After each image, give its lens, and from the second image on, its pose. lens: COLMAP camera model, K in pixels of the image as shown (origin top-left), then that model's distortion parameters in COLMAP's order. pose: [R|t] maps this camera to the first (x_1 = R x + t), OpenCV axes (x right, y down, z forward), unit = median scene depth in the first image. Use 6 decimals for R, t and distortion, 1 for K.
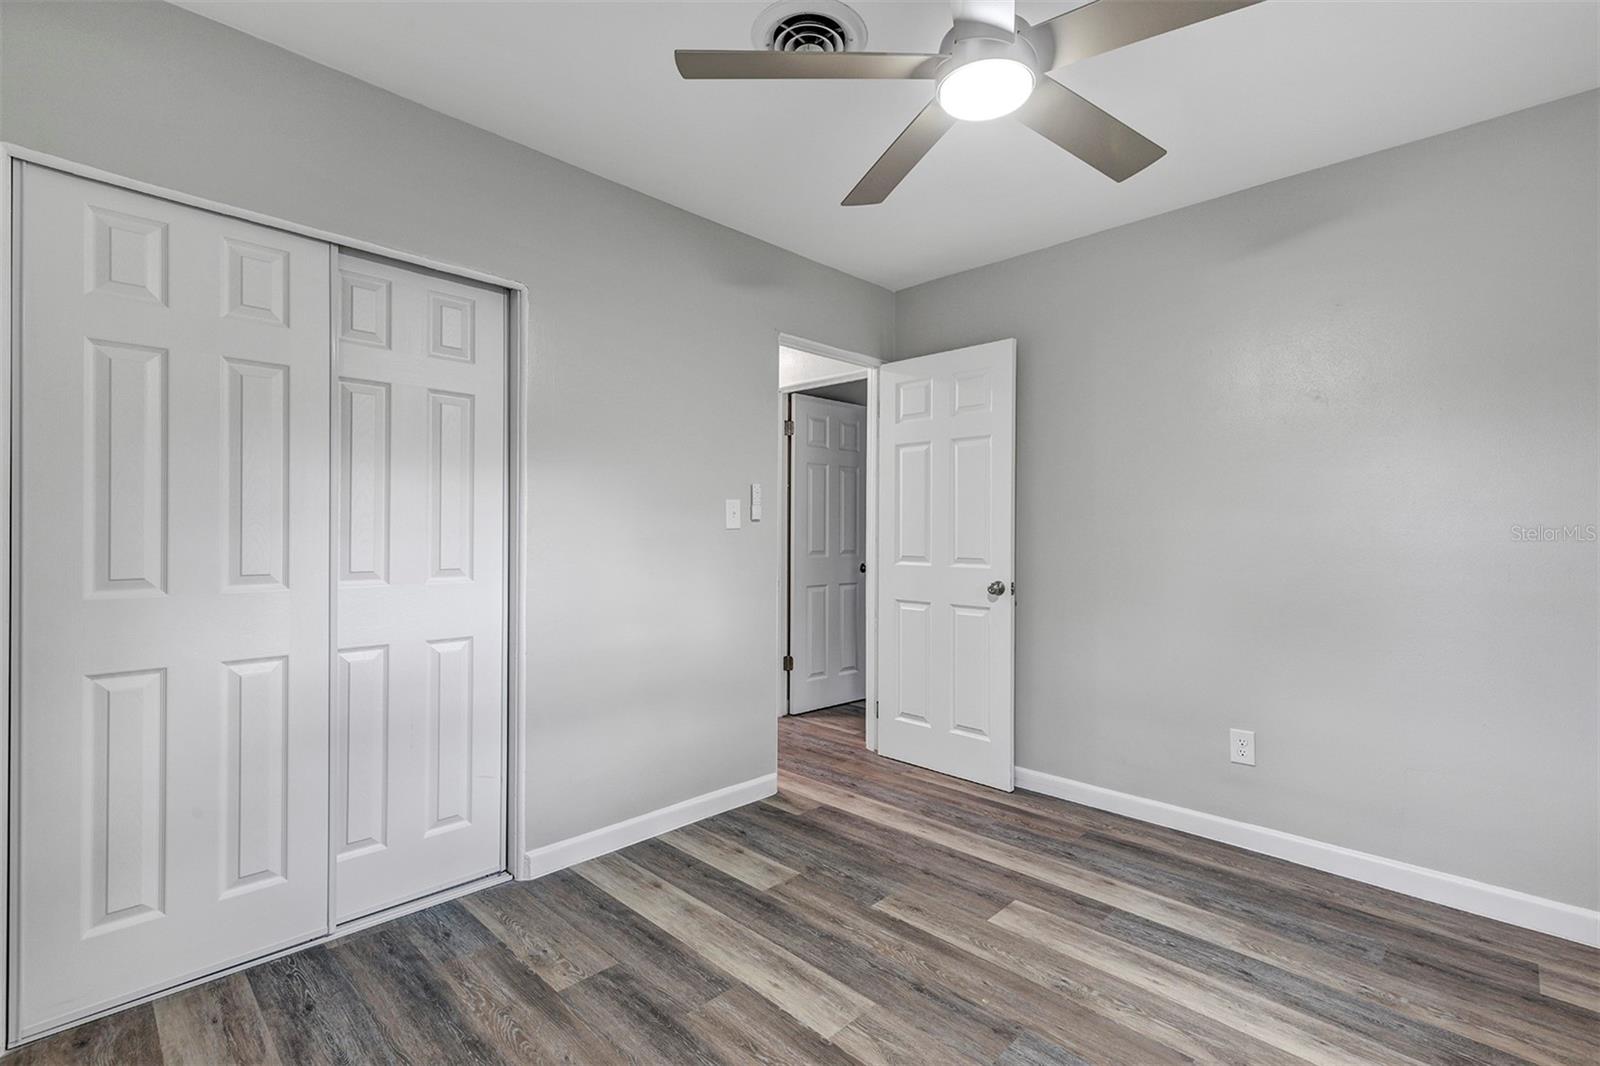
lens RADIAL K [[735.5, 0, 795.2], [0, 735.5, 533.9], [0, 0, 1]] dist [0.012443, -0.000564]
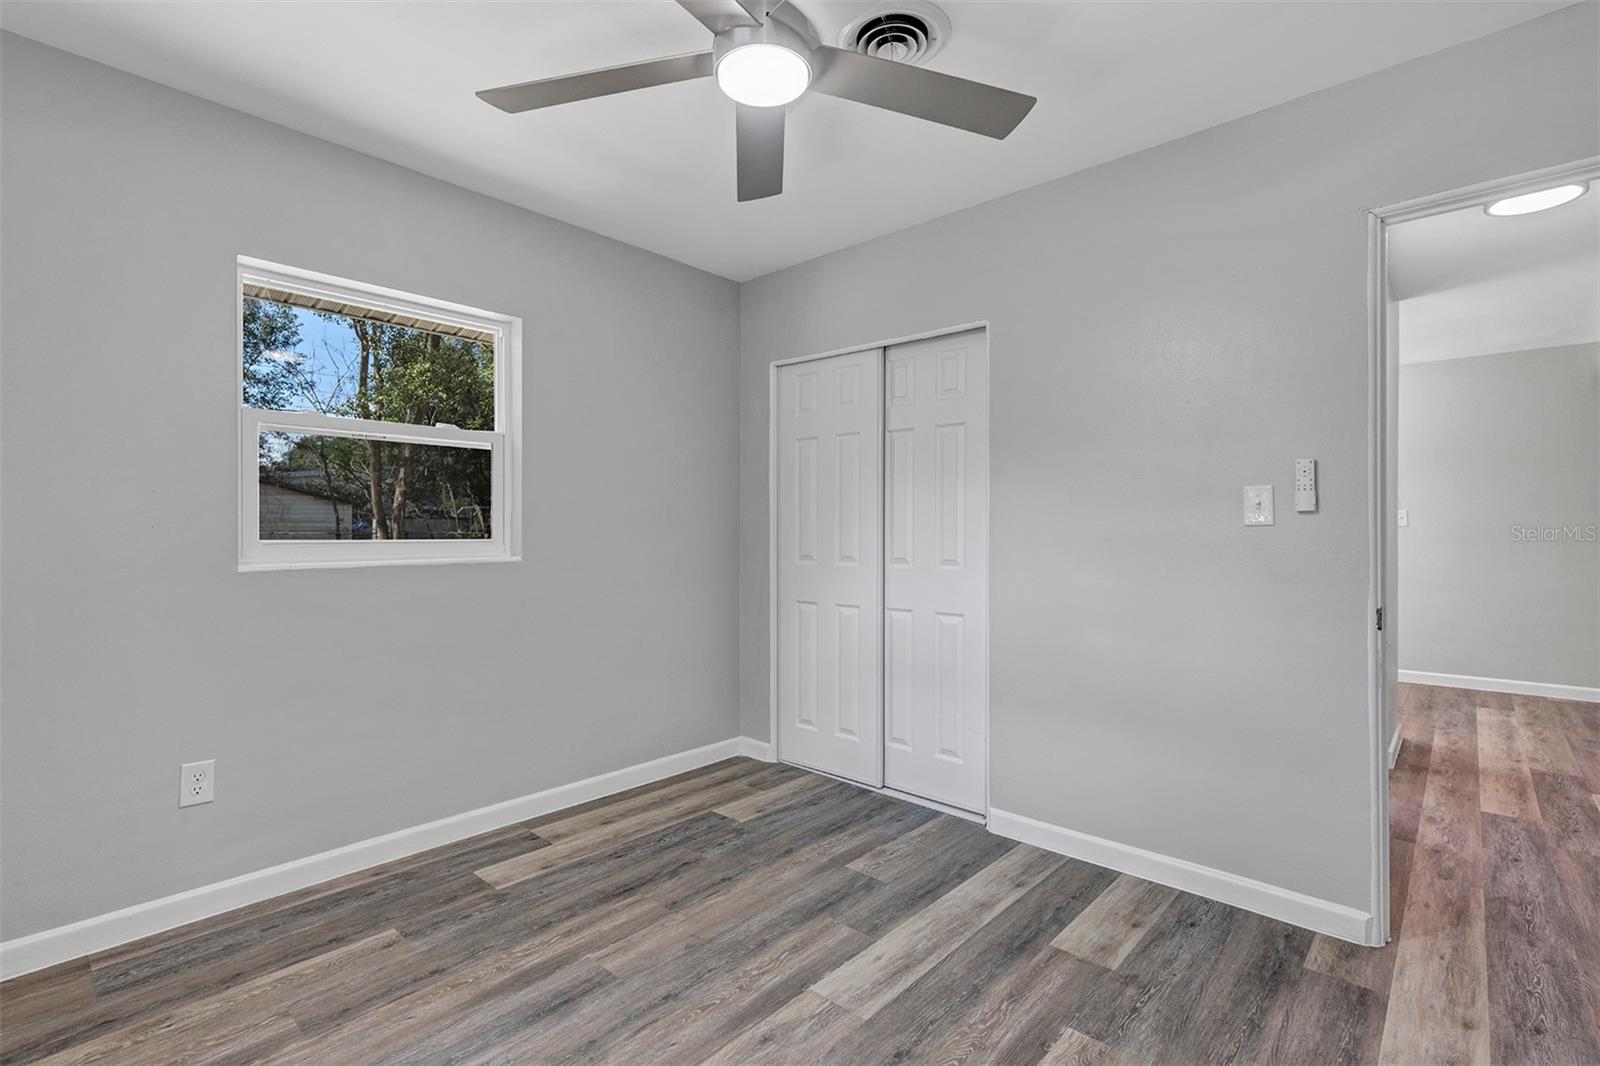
lens RADIAL K [[735.5, 0, 786.4], [0, 735.5, 531.7], [0, 0, 1]] dist [0.012443, -0.000564]
pose [[0.032817, -0.006685, -0.999439, 0.856681], [-0.007123, 0.999951, -0.006922, 0.007596], [0.999436, 0.007346, 0.032768, 0.690071]]
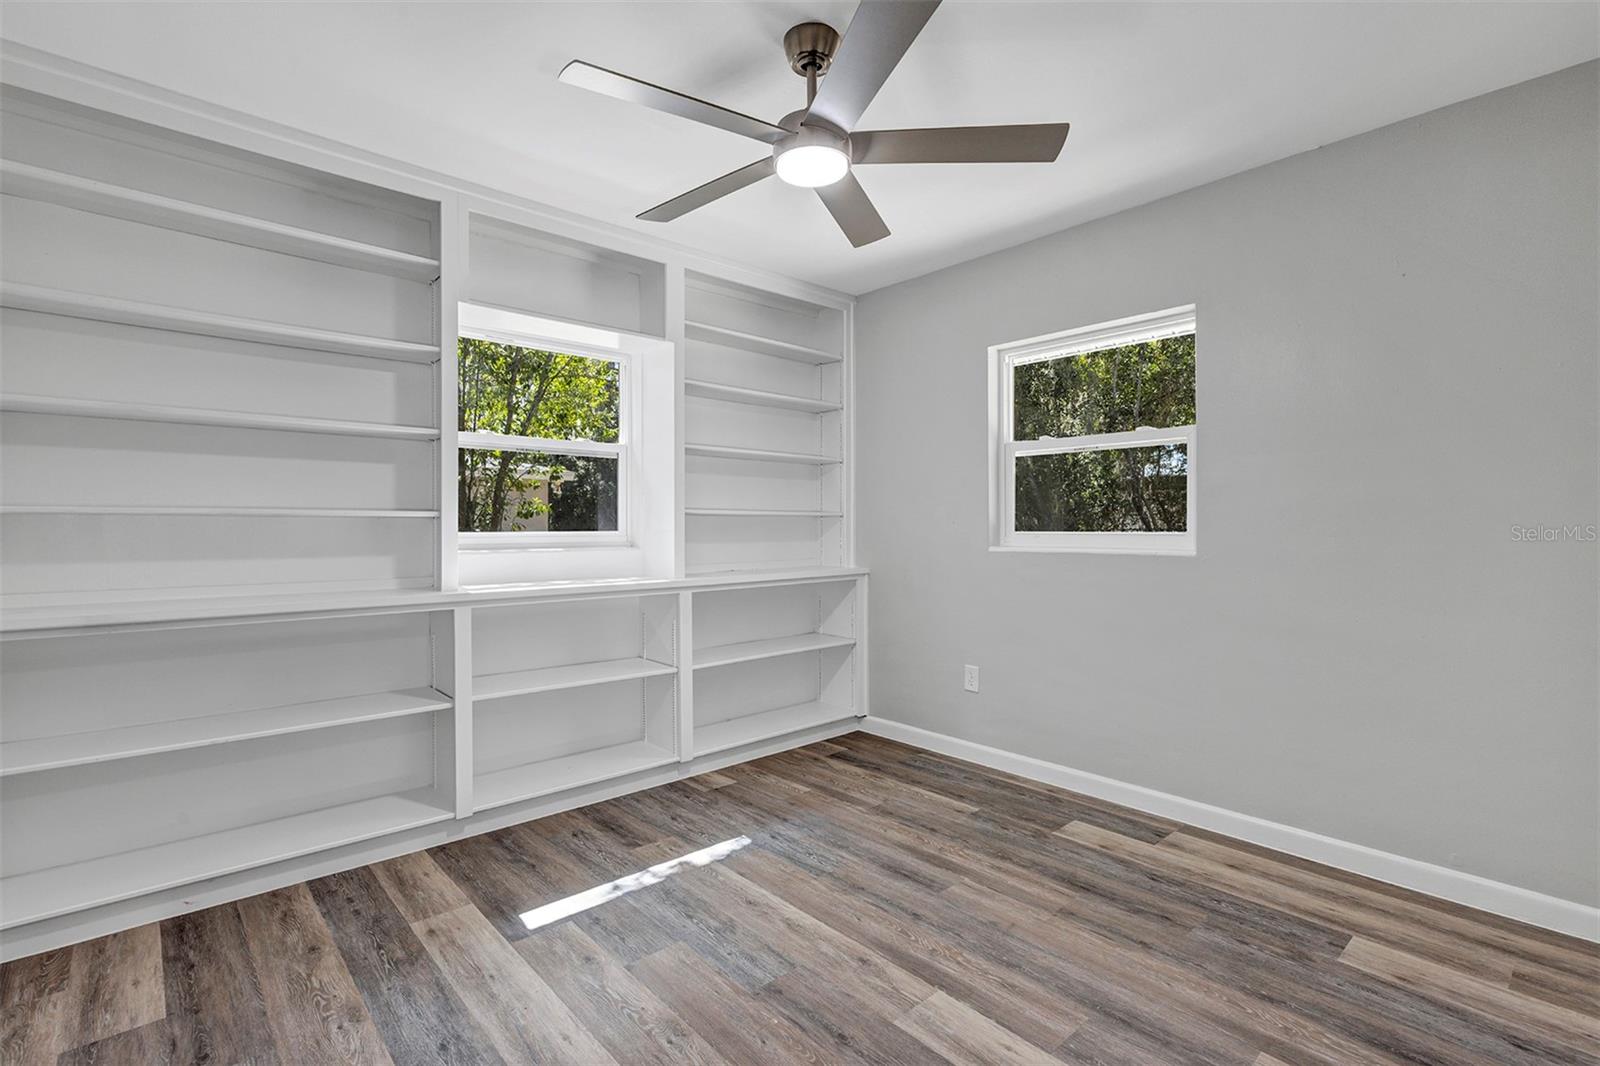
lens RADIAL K [[735.5, 0, 792.2], [0, 735.5, 526.3], [0, 0, 1]] dist [0.012443, -0.000564]
pose [[-0.998100, -0.006651, 0.061258, 0.146730], [-0.006184, 0.999950, 0.007813, -0.001260], [-0.061306, 0.007419, -0.998091, 1.556990]]
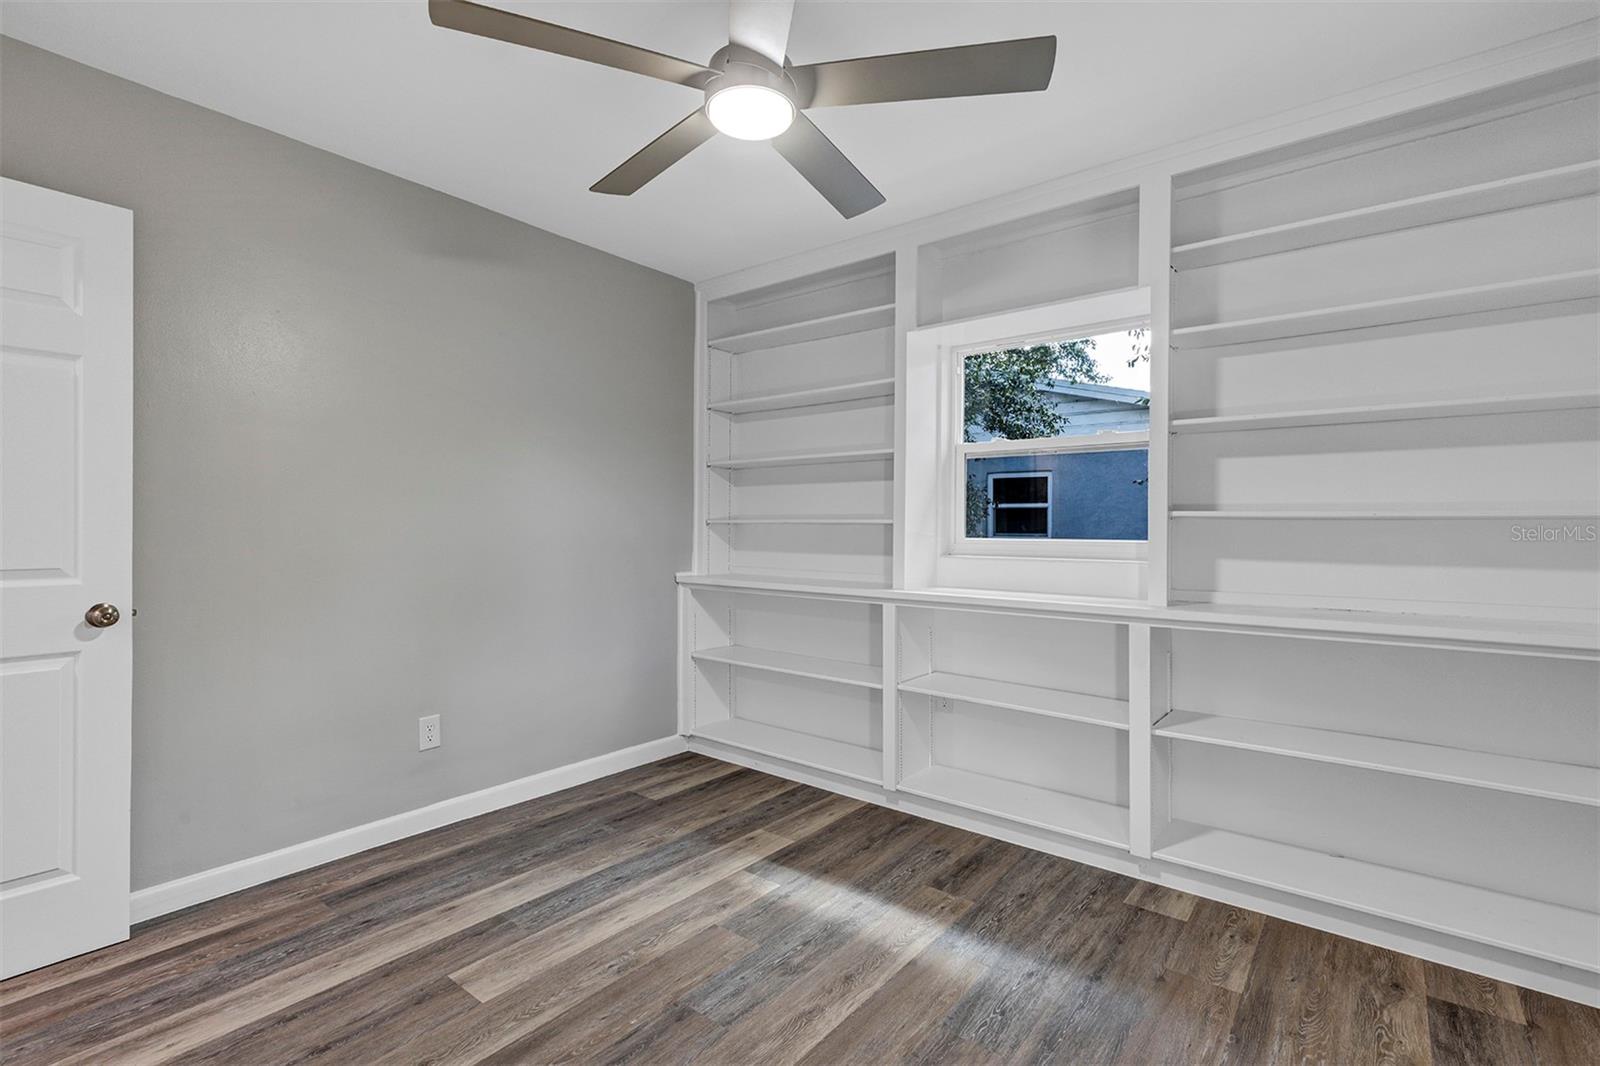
lens RADIAL K [[735.5, 0, 795.5], [0, 735.5, 529.5], [0, 0, 1]] dist [0.012443, -0.000564]
pose [[-0.108296, -0.005514, 0.994103, -0.564874], [-0.001293, 0.999985, 0.005405, -0.000930], [-0.994118, -0.000700, -0.108301, 0.724931]]
